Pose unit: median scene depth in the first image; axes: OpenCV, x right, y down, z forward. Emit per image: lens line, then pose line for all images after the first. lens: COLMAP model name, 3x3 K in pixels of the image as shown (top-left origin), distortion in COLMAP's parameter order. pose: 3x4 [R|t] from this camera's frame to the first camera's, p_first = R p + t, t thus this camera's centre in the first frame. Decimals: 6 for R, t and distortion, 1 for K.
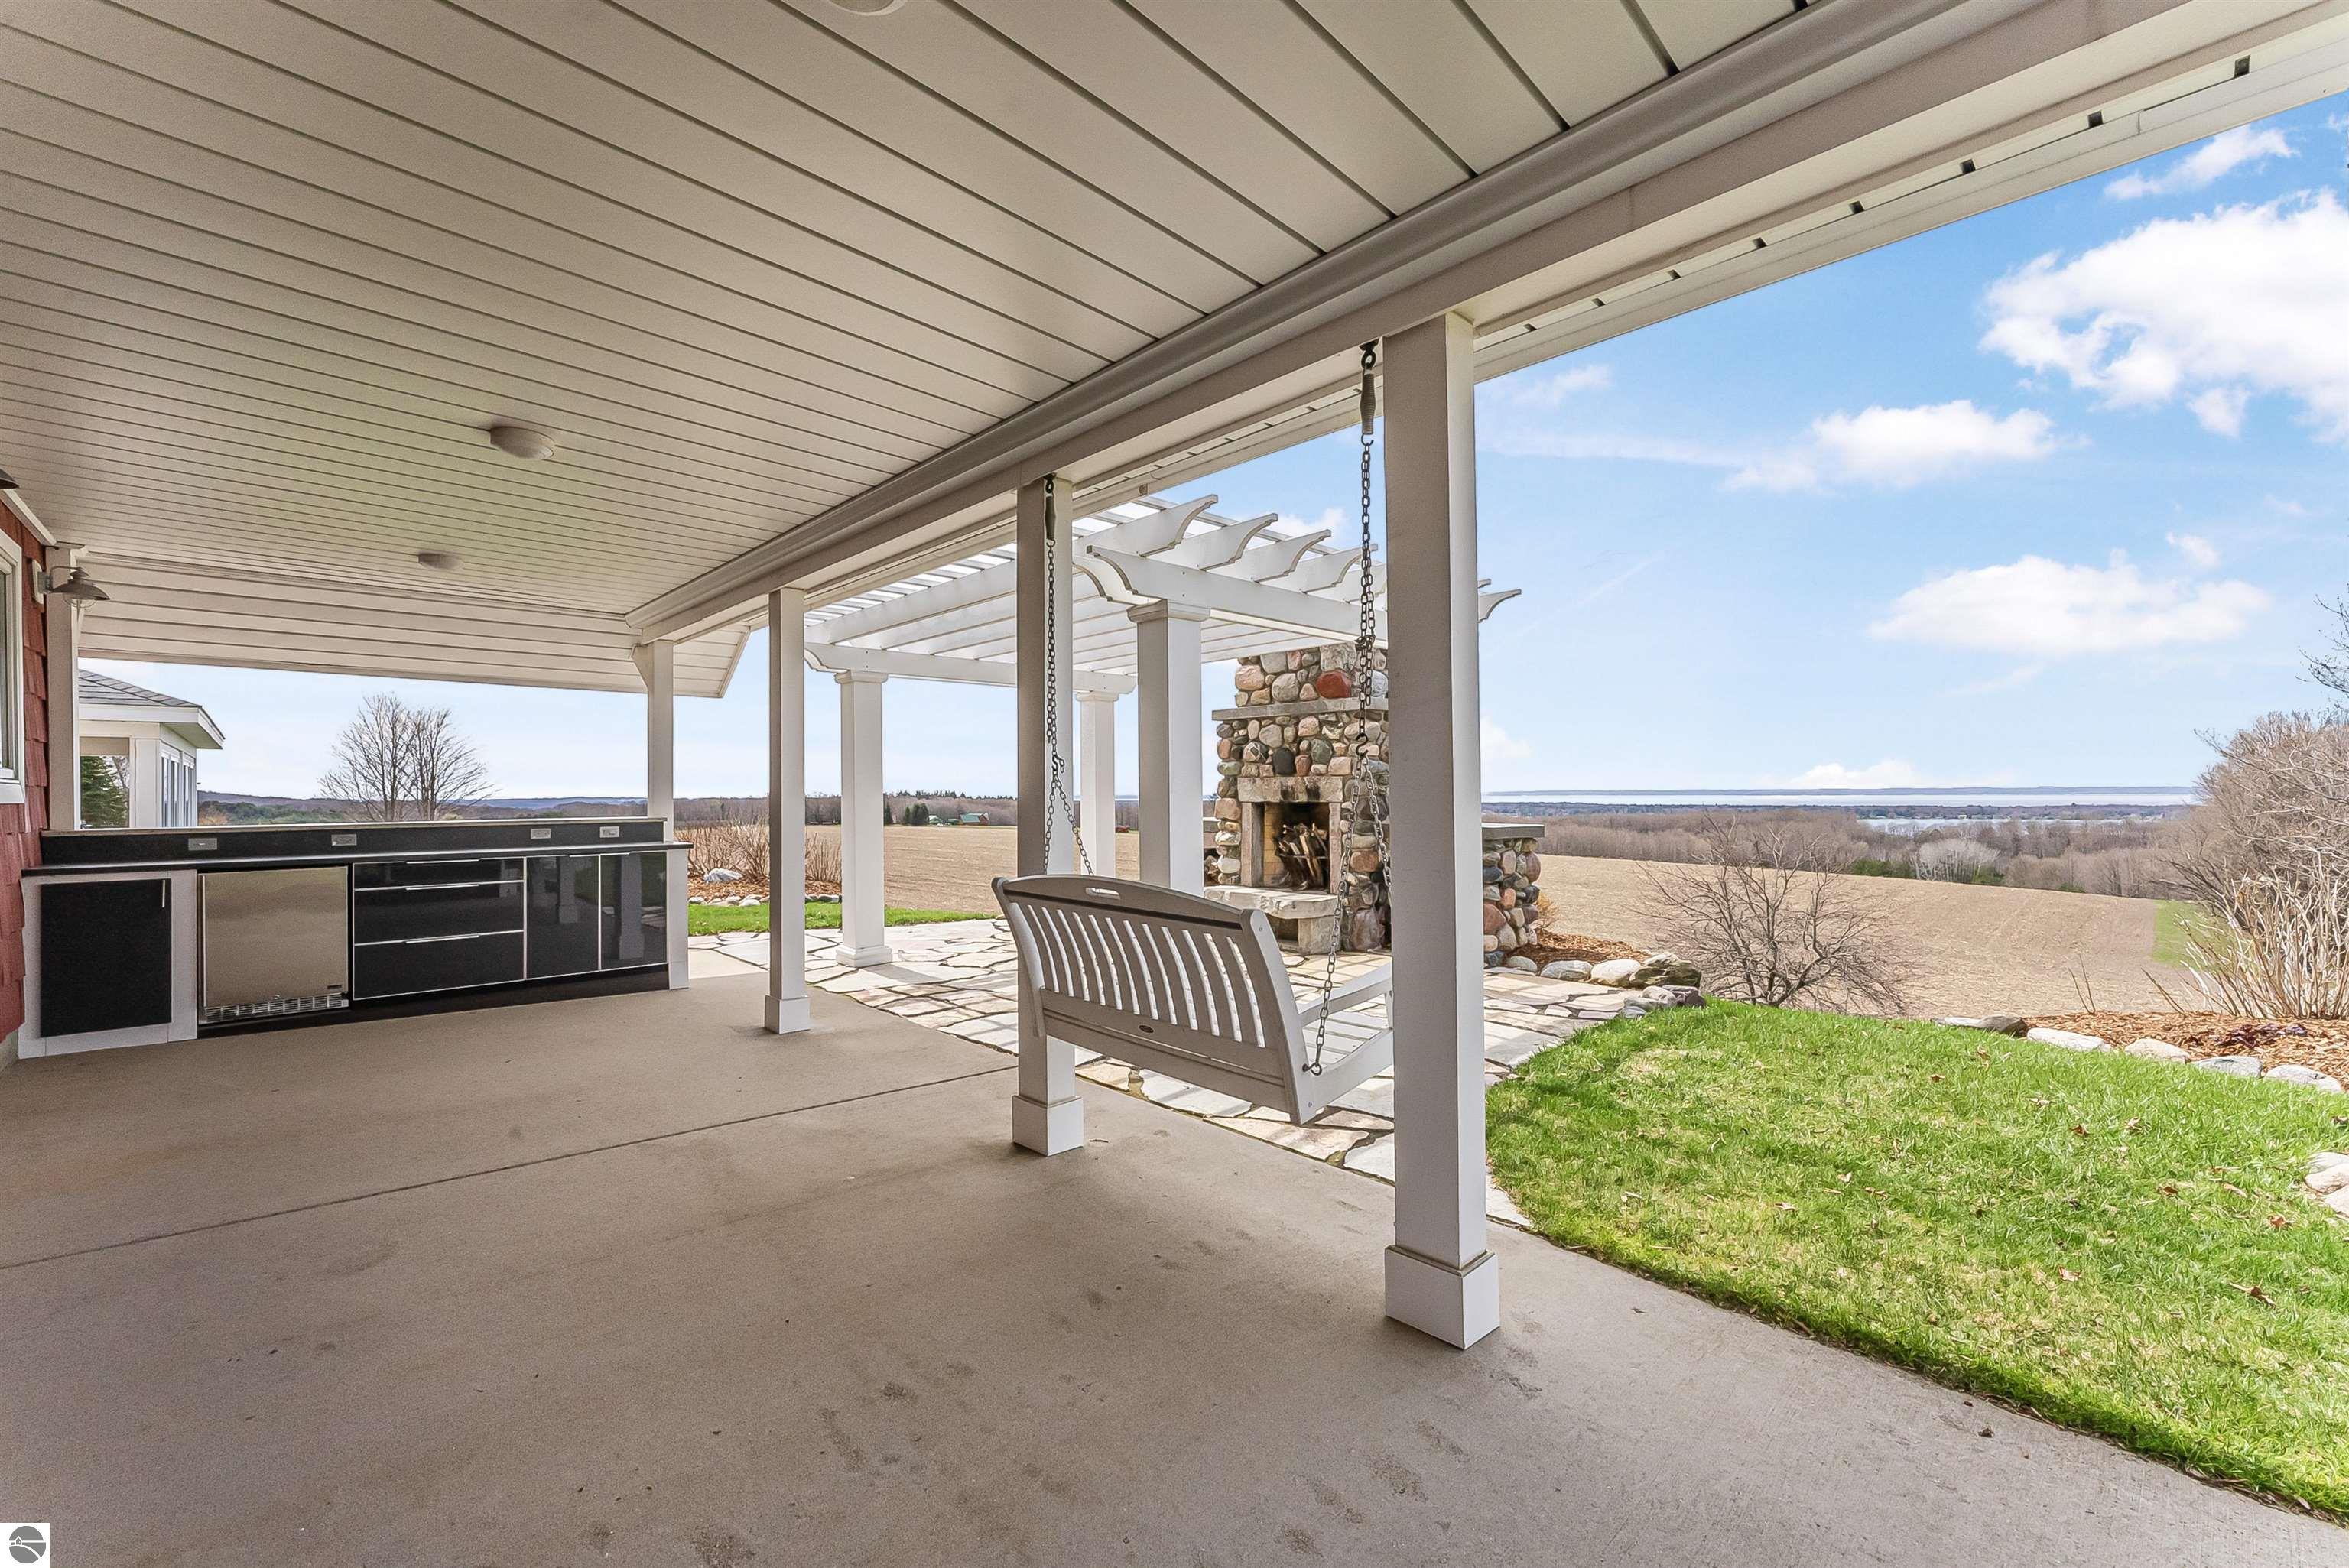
lens RADIAL K [[953.7, 0, 1177.7], [0, 953.7, 790.7], [0, 0, 1]] dist [0.001106, 0.000476]
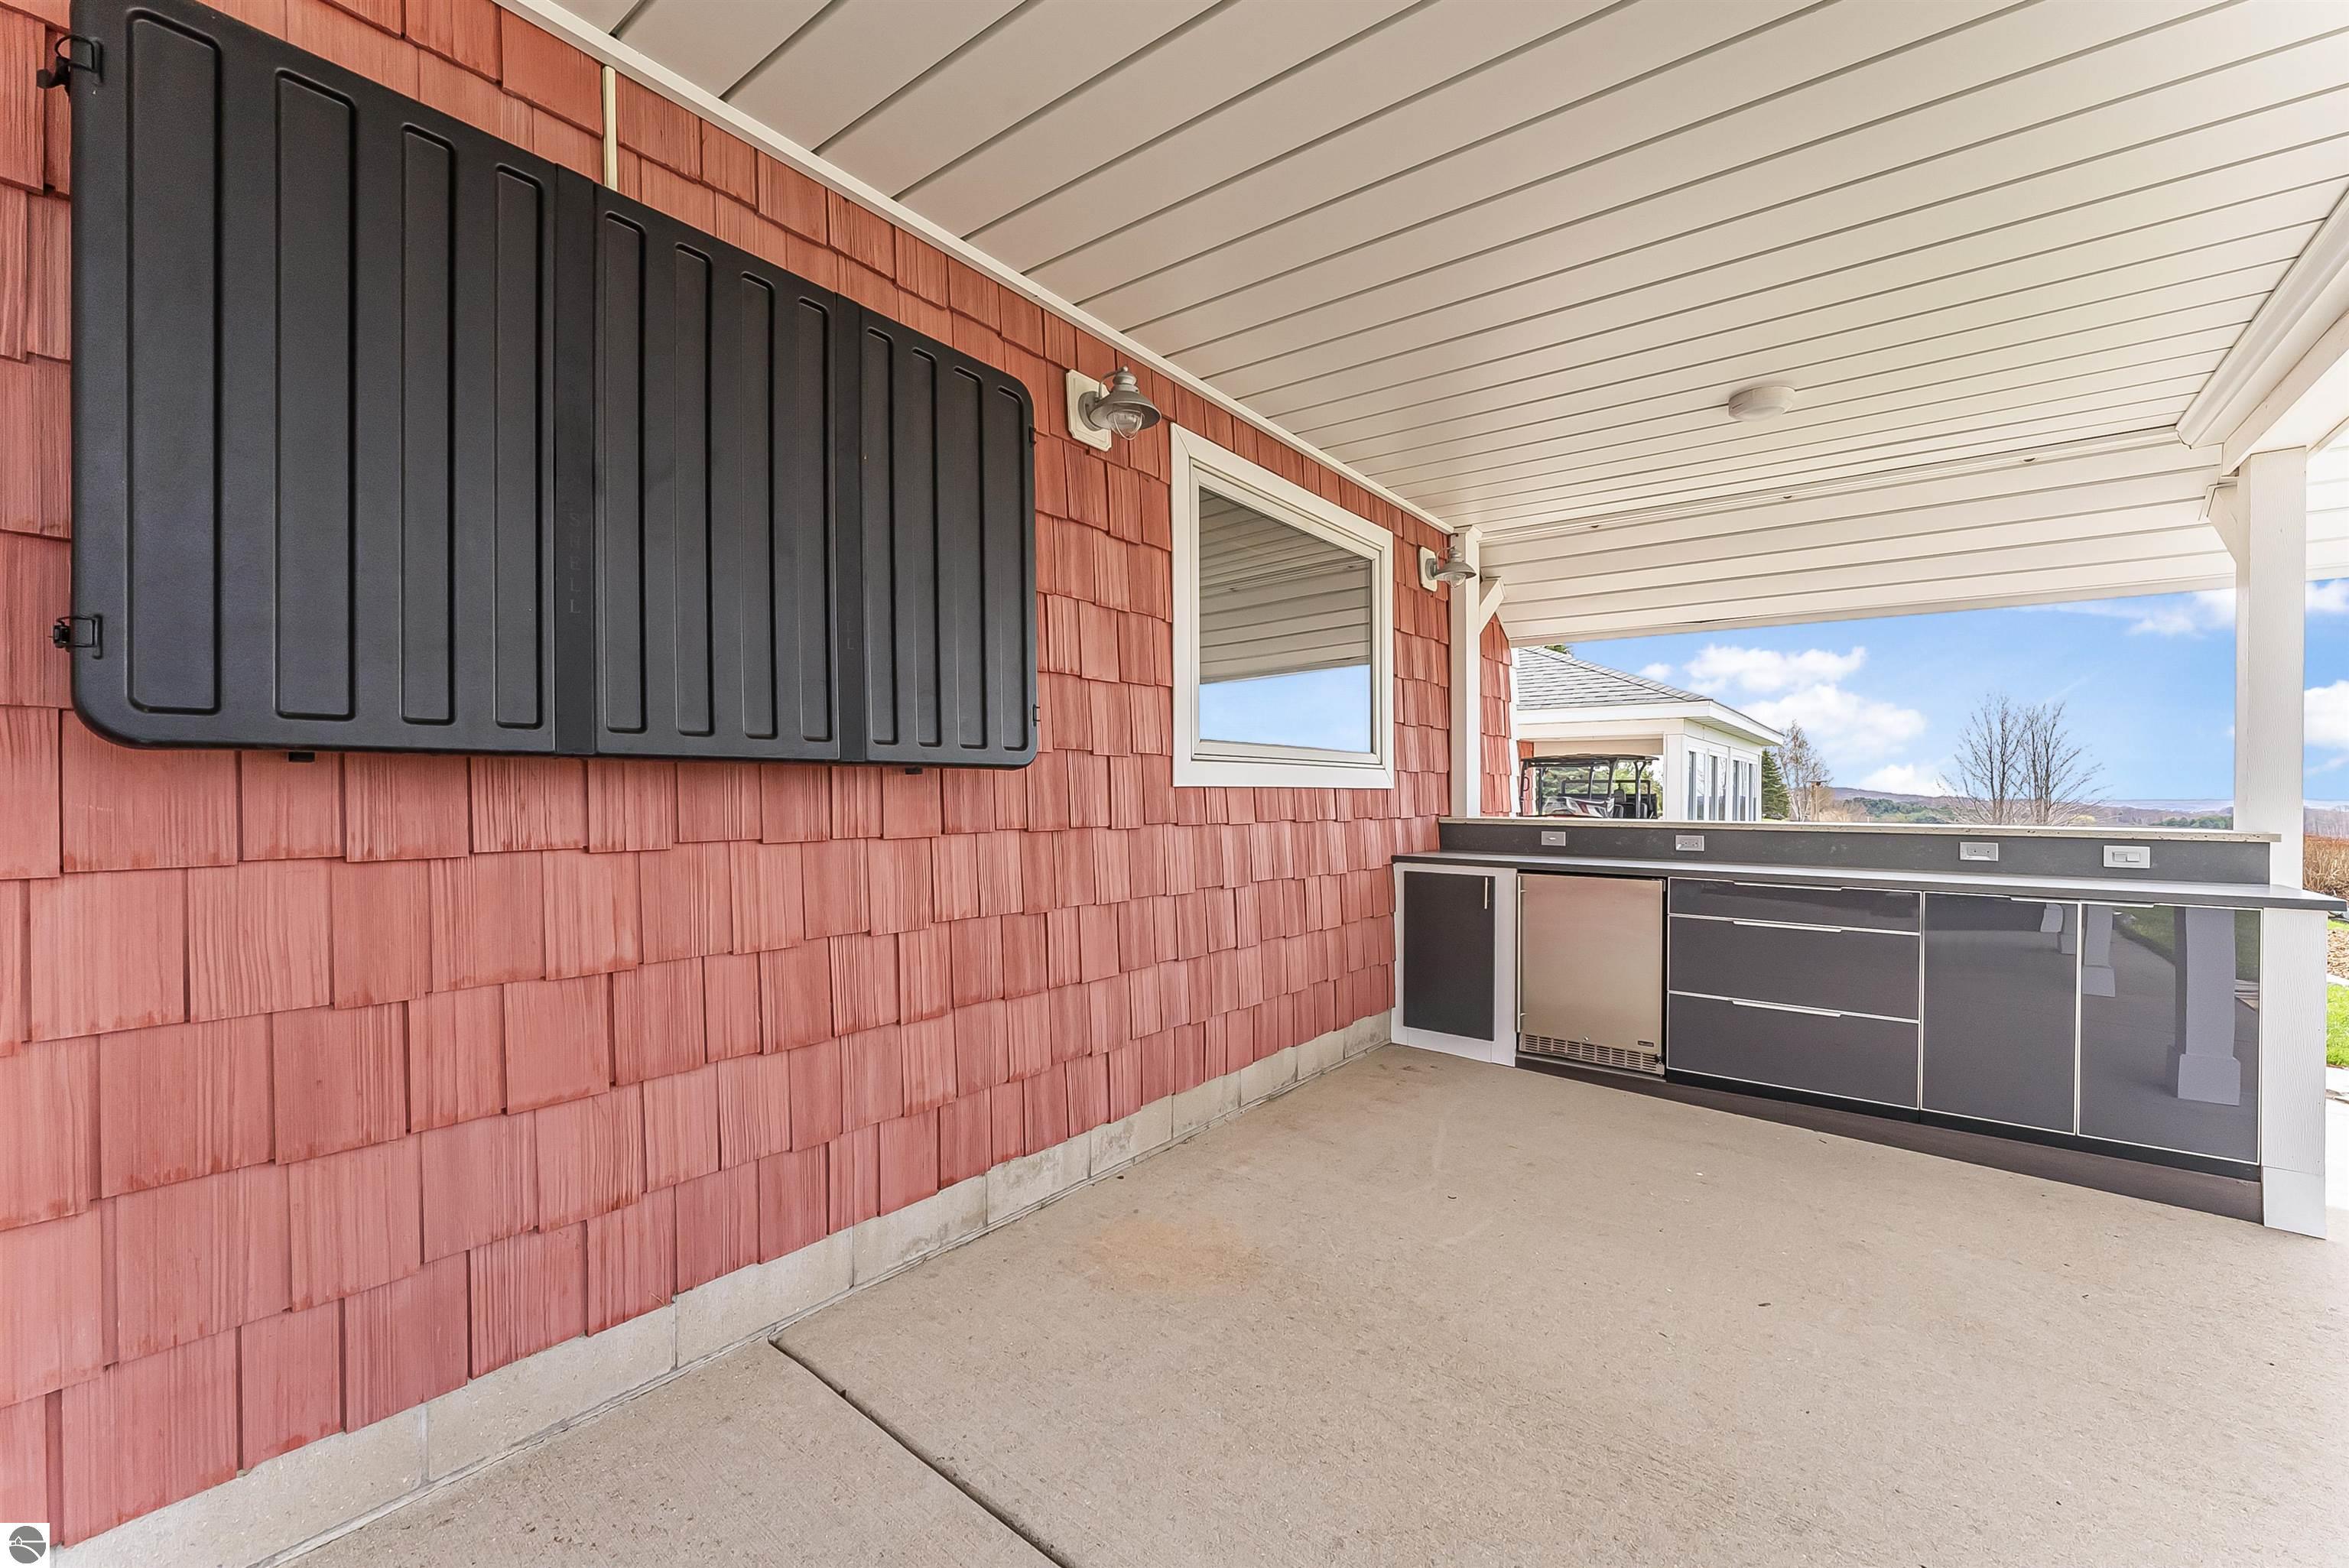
lens RADIAL K [[953.7, 0, 1188.2], [0, 953.7, 794.3], [0, 0, 1]] dist [0.001106, 0.000476]
pose [[0.165809, 0.009971, -0.986107, -0.157270], [-0.004478, 0.999946, 0.009358, 0.006380], [0.986148, 0.002864, 0.165845, 0.378643]]
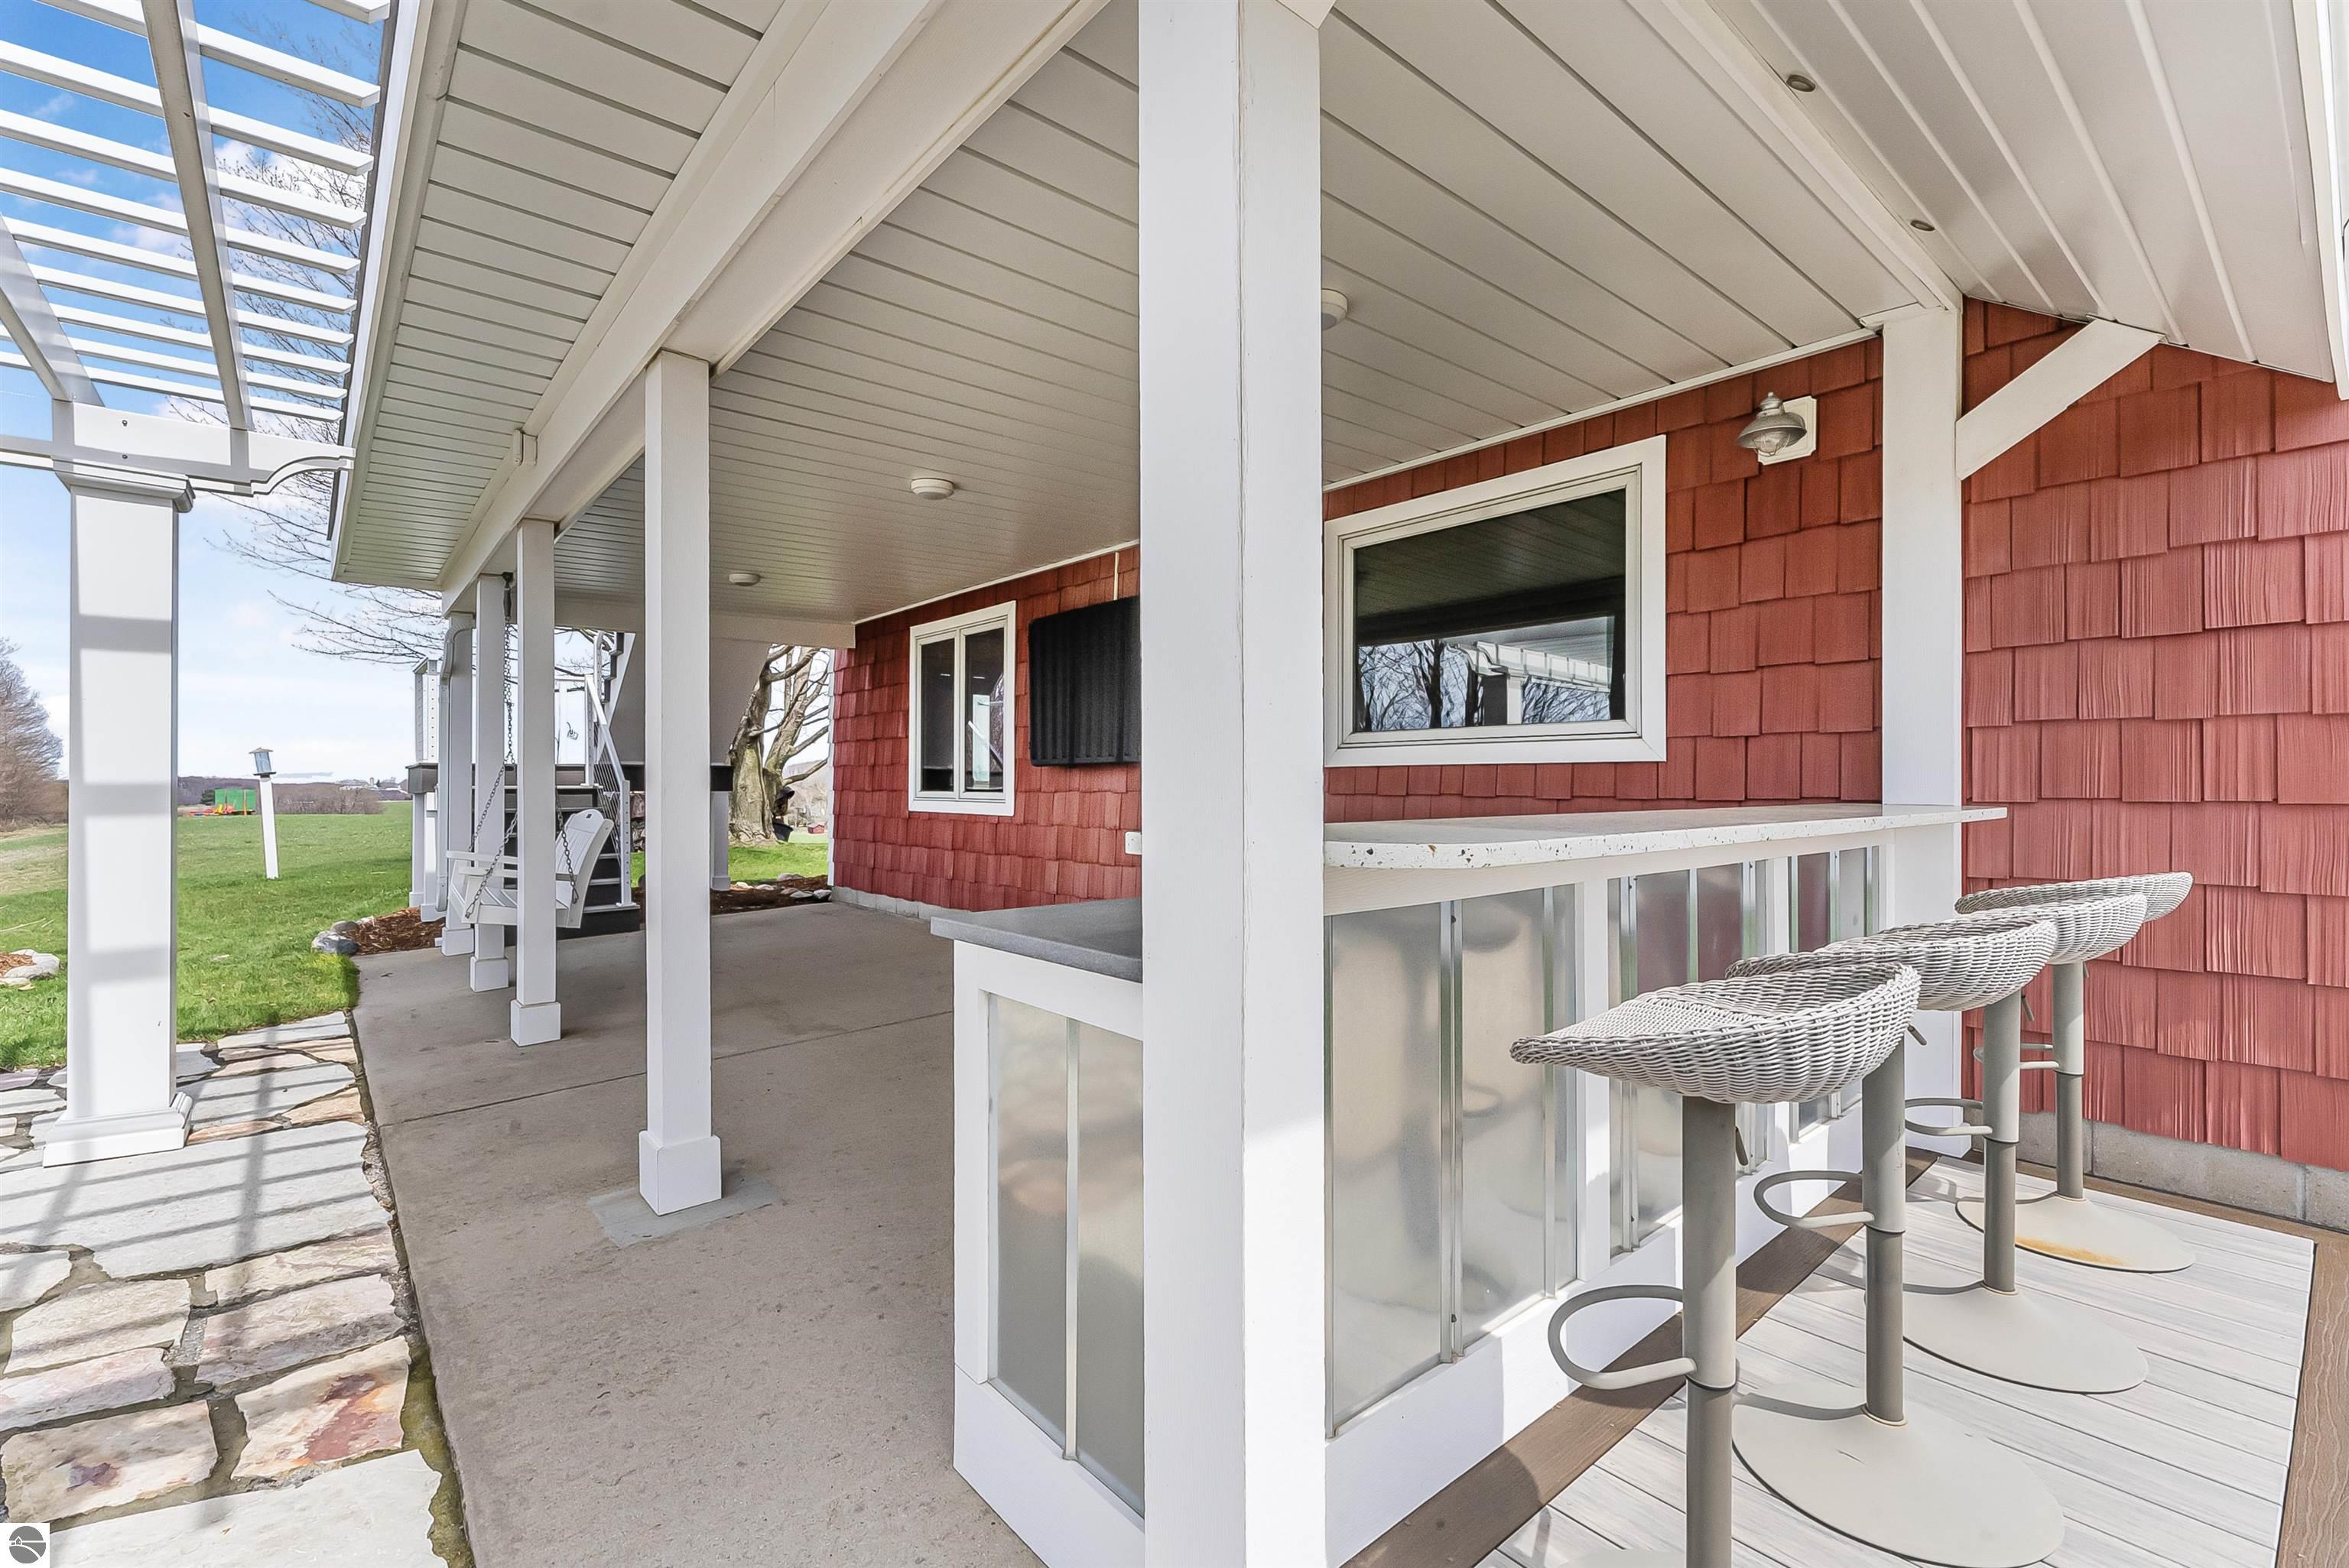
lens RADIAL K [[1026.6, 0, 1180.4], [0, 1026.6, 795.0], [0, 0, 1]] dist [-0.004853, -0.000696]
pose [[-0.998261, 0.005713, 0.058671, -0.467727], [0.006199, 0.999948, 0.008105, 0.015223], [-0.058621, 0.008455, -0.998244, 1.001296]]
